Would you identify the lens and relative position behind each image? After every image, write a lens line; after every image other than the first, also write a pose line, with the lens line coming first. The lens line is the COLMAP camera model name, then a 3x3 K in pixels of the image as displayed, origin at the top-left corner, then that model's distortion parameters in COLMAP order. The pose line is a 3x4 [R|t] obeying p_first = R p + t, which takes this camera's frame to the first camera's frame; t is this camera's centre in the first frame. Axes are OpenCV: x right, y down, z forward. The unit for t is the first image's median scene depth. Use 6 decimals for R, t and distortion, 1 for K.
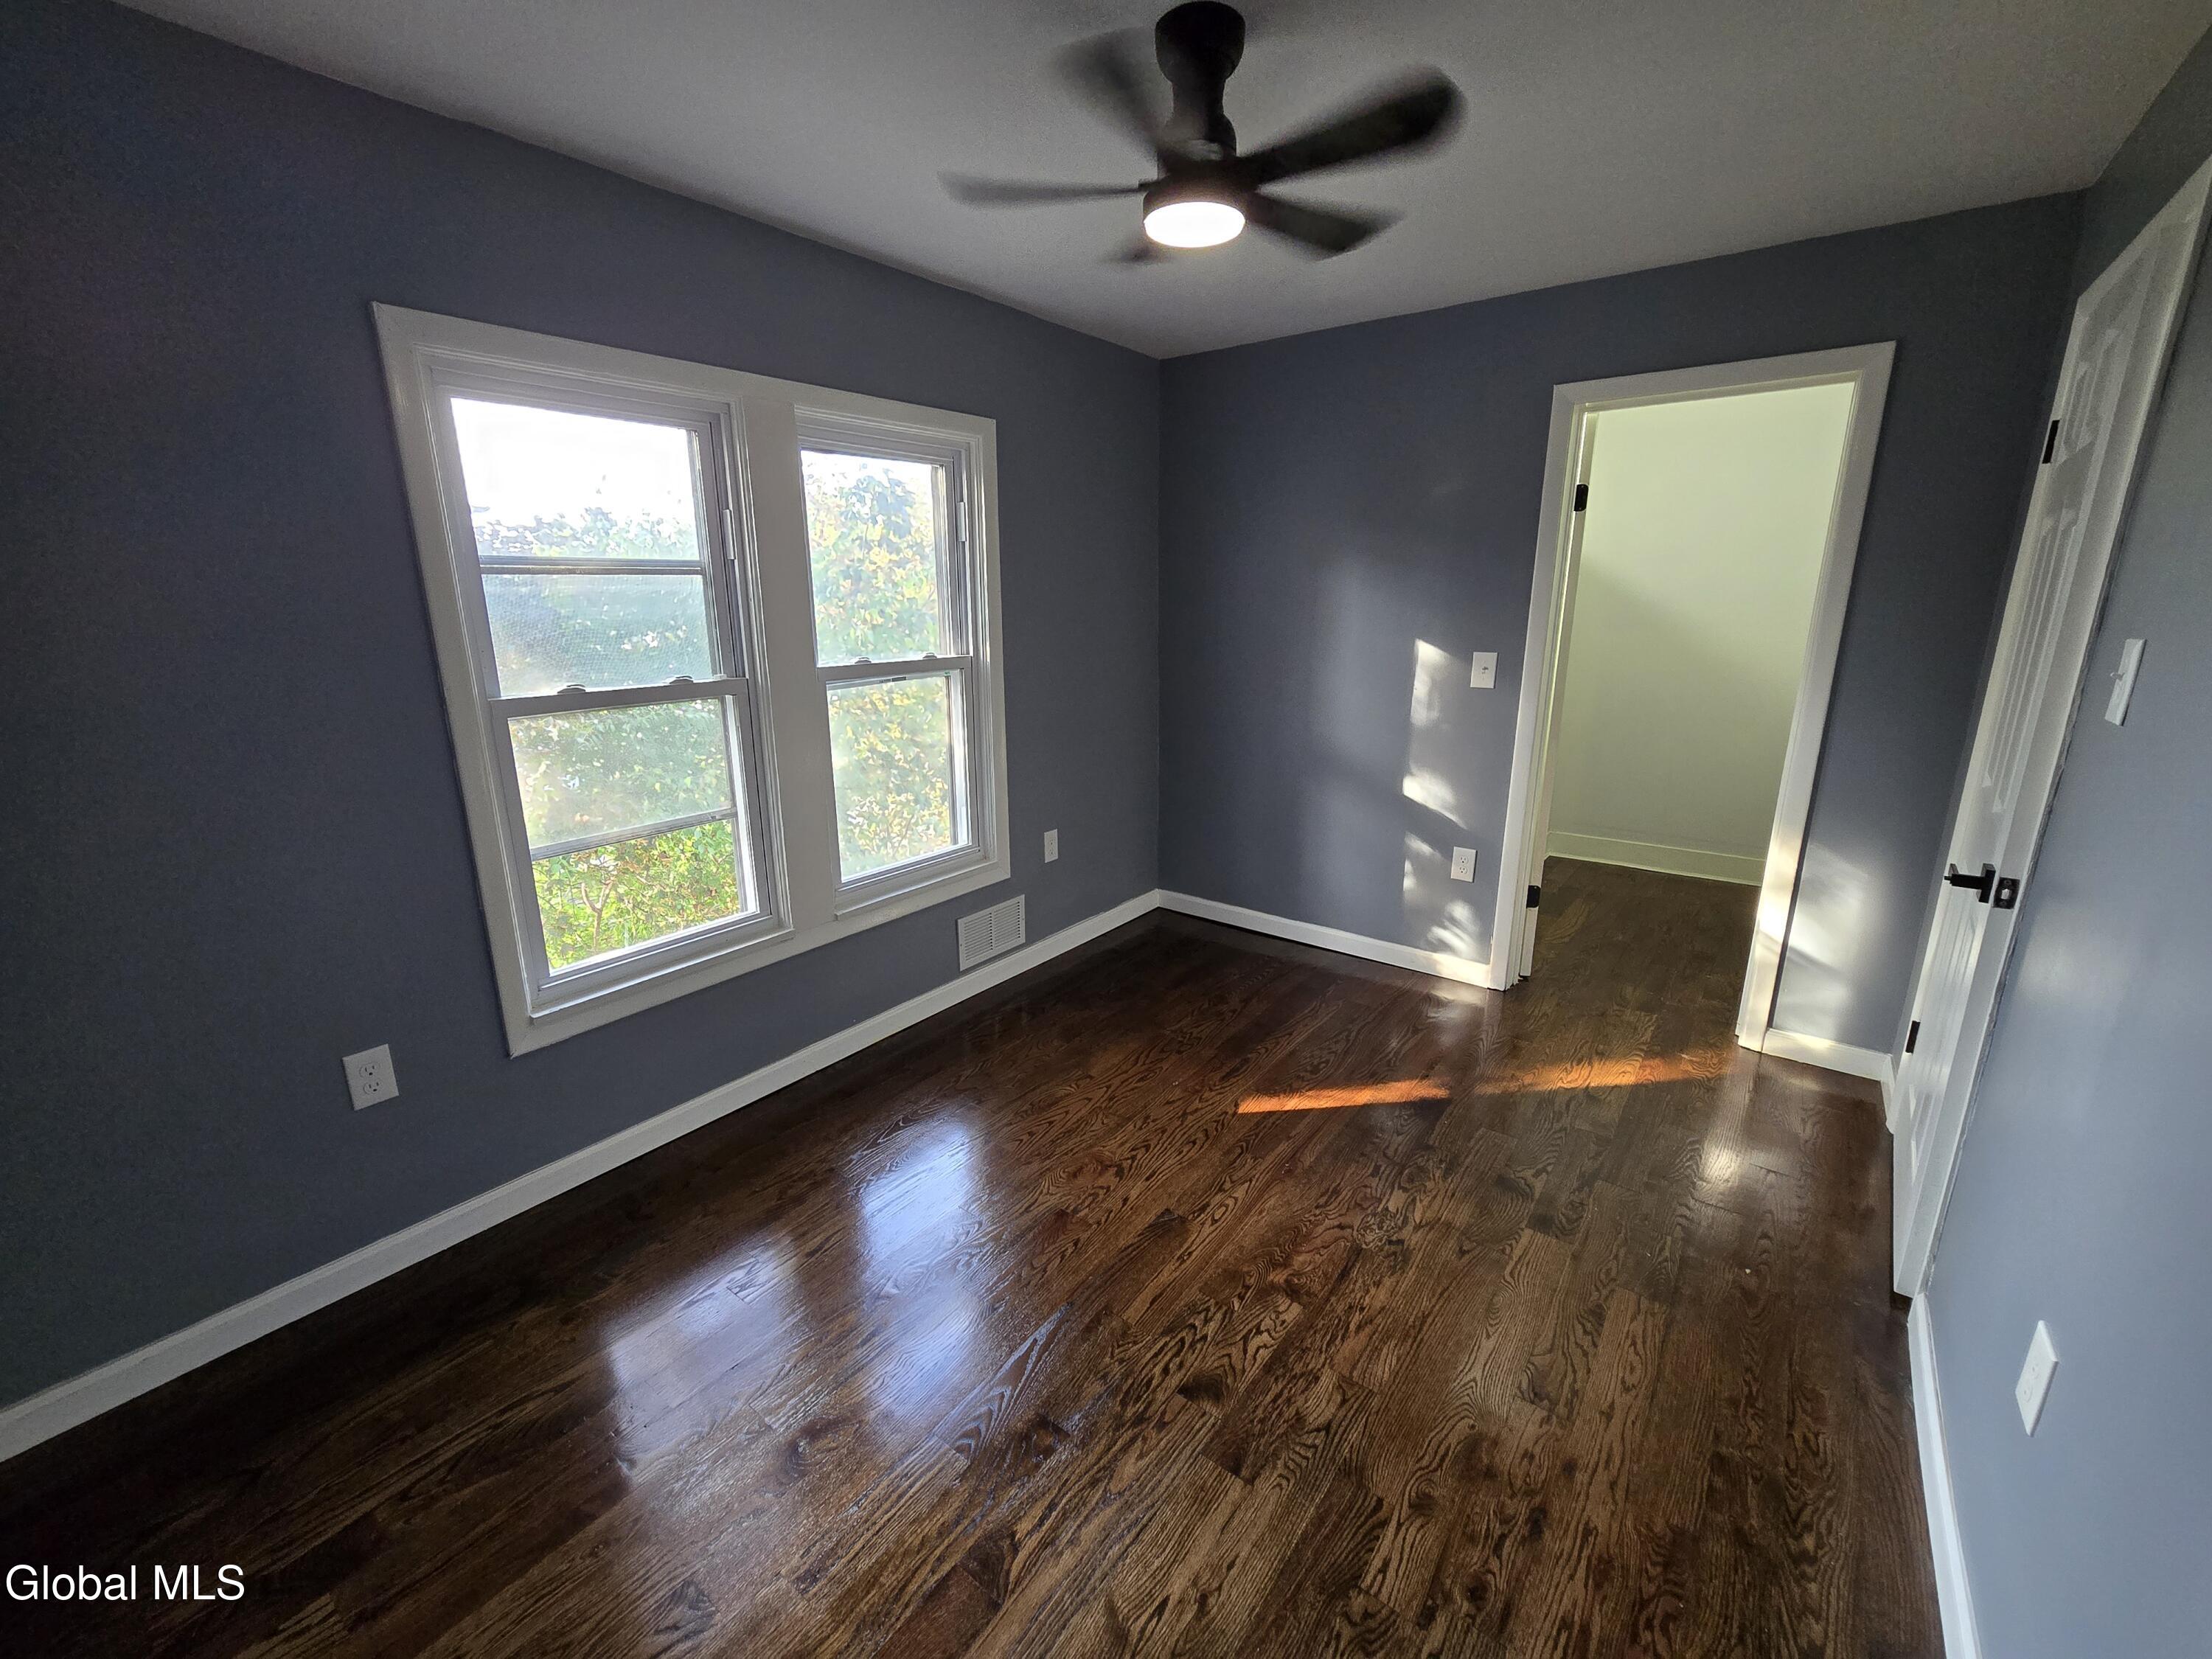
lens RADIAL K [[902.2, 0, 1095.9], [0, 902.2, 830.0], [0, 0, 1]] dist [-0.006692, 0.000298]
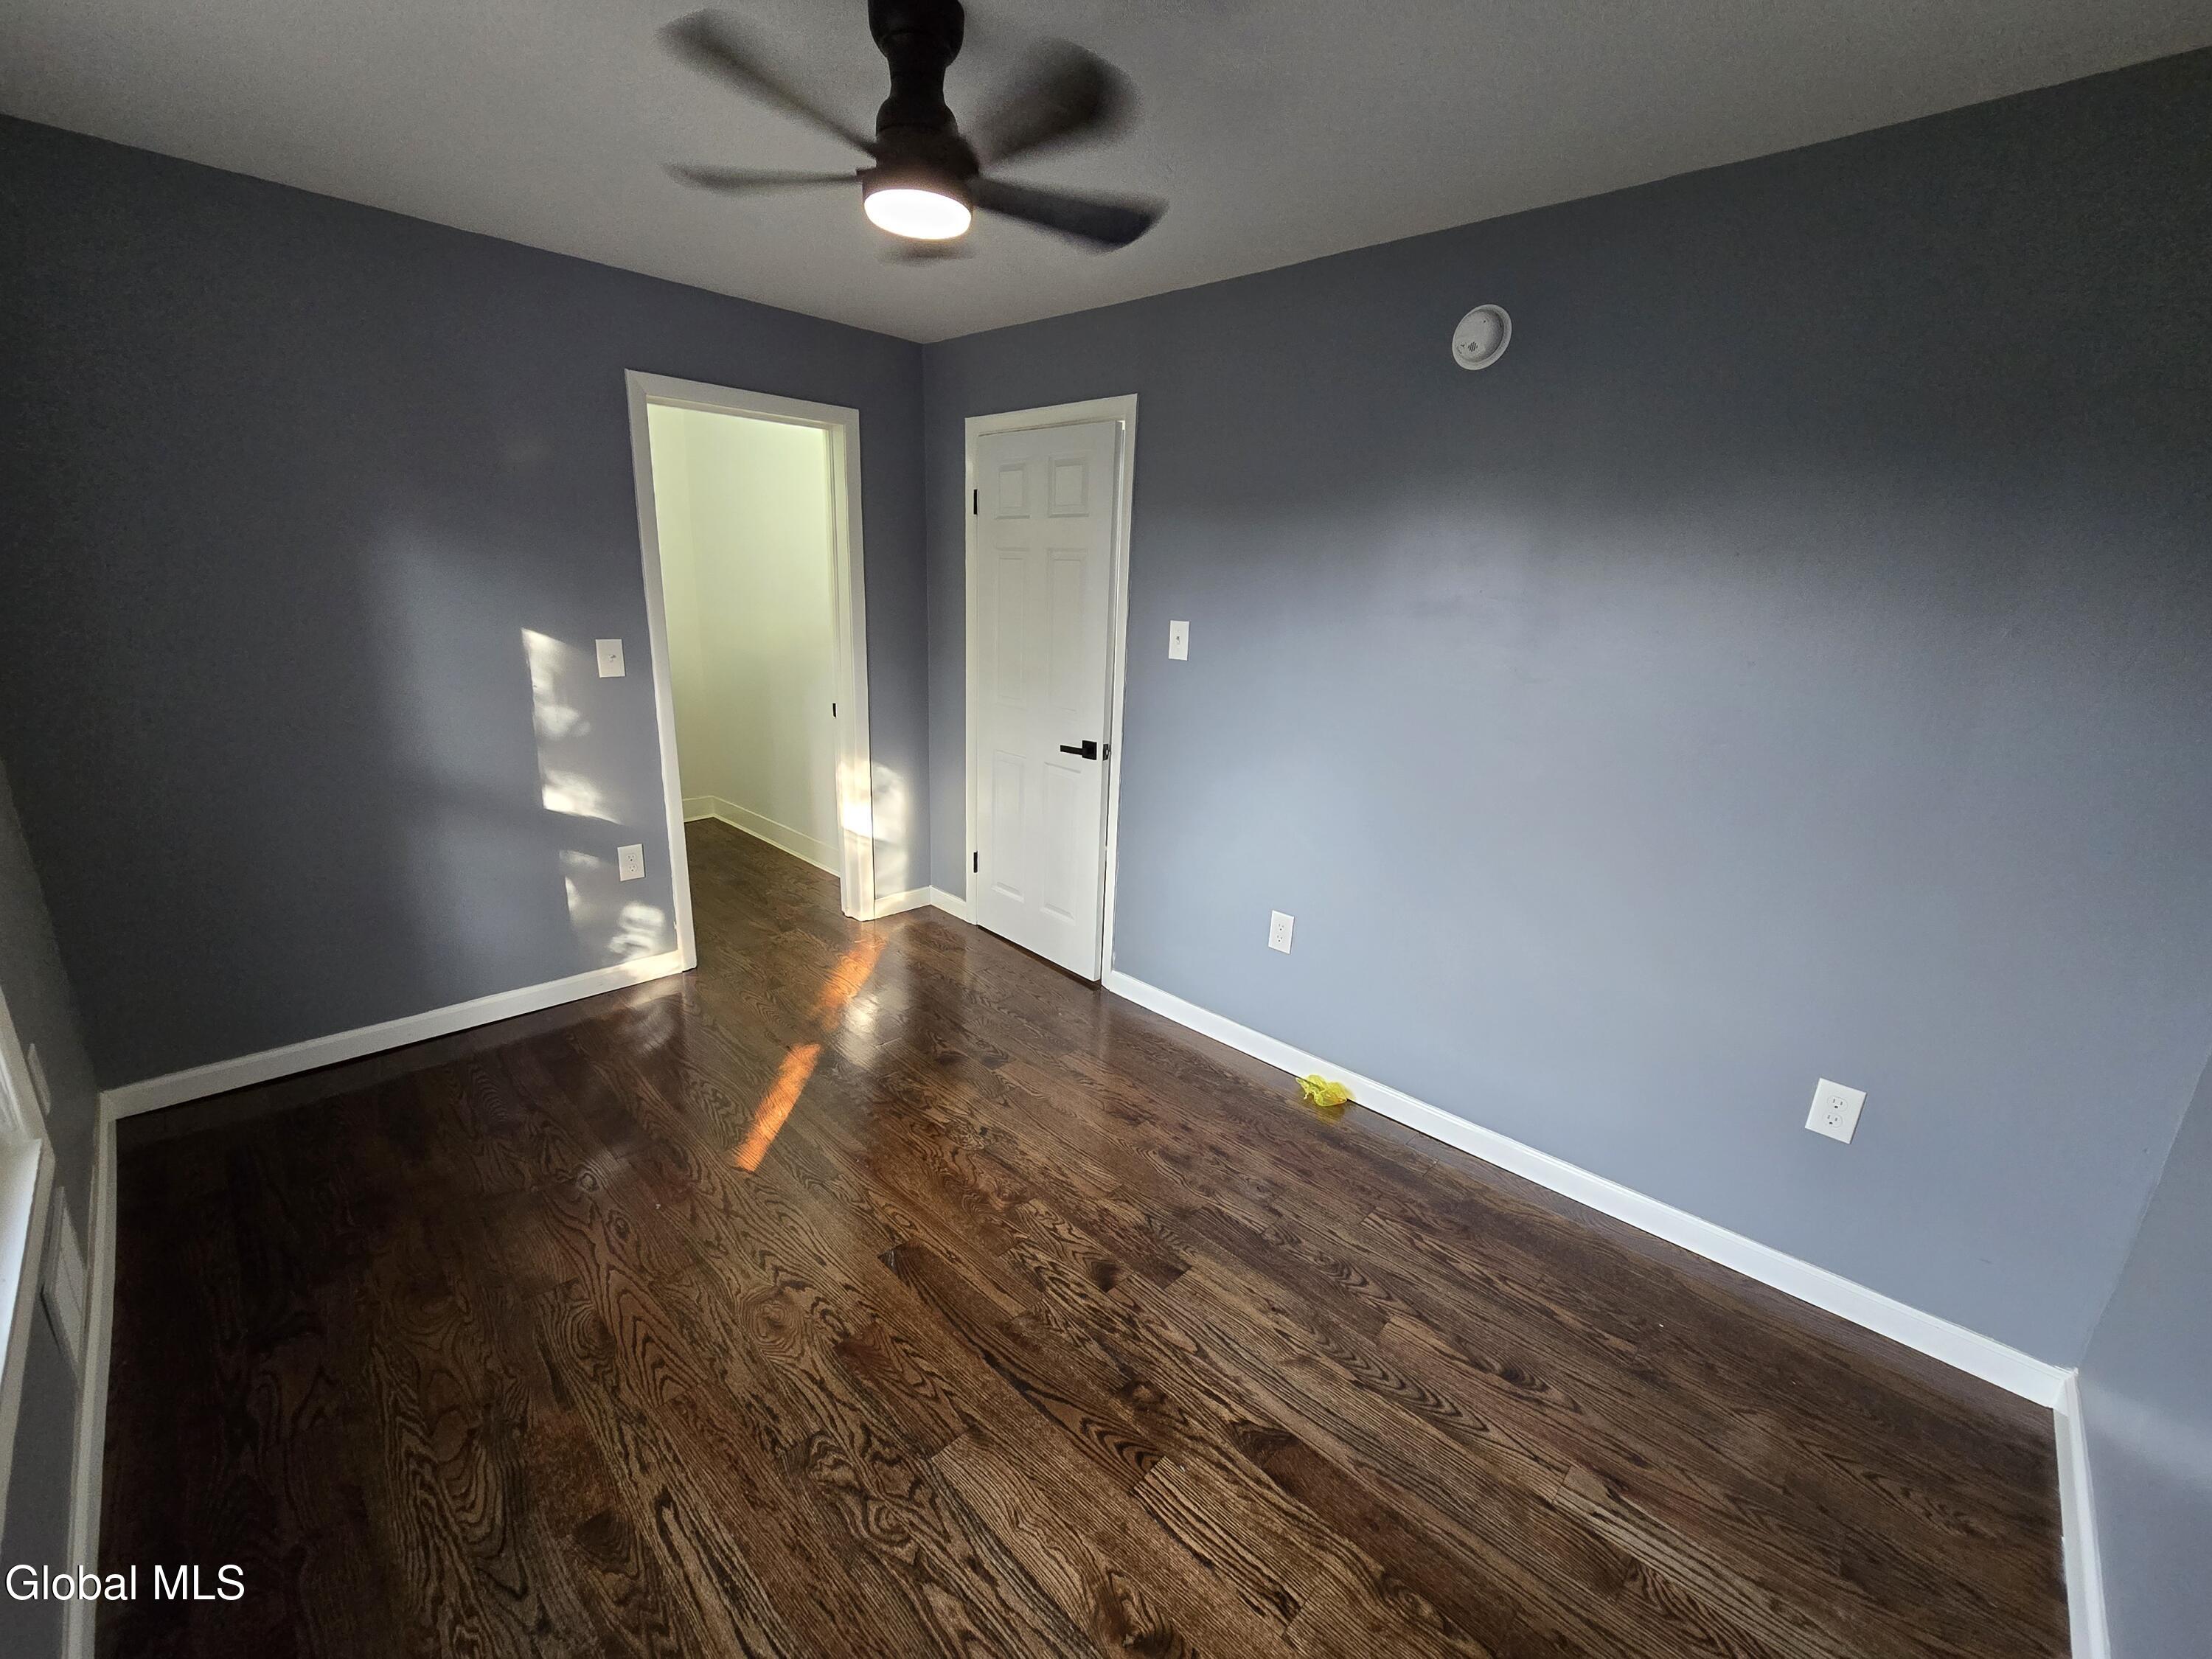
lens RADIAL K [[902.2, 0, 1095.9], [0, 902.2, 830.0], [0, 0, 1]] dist [-0.006692, 0.000298]
pose [[0.121132, -0.254656, 0.959415, -0.748052], [0.214434, 0.950424, 0.225196, -0.176609], [-0.969198, 0.178453, 0.169734, 0.606923]]
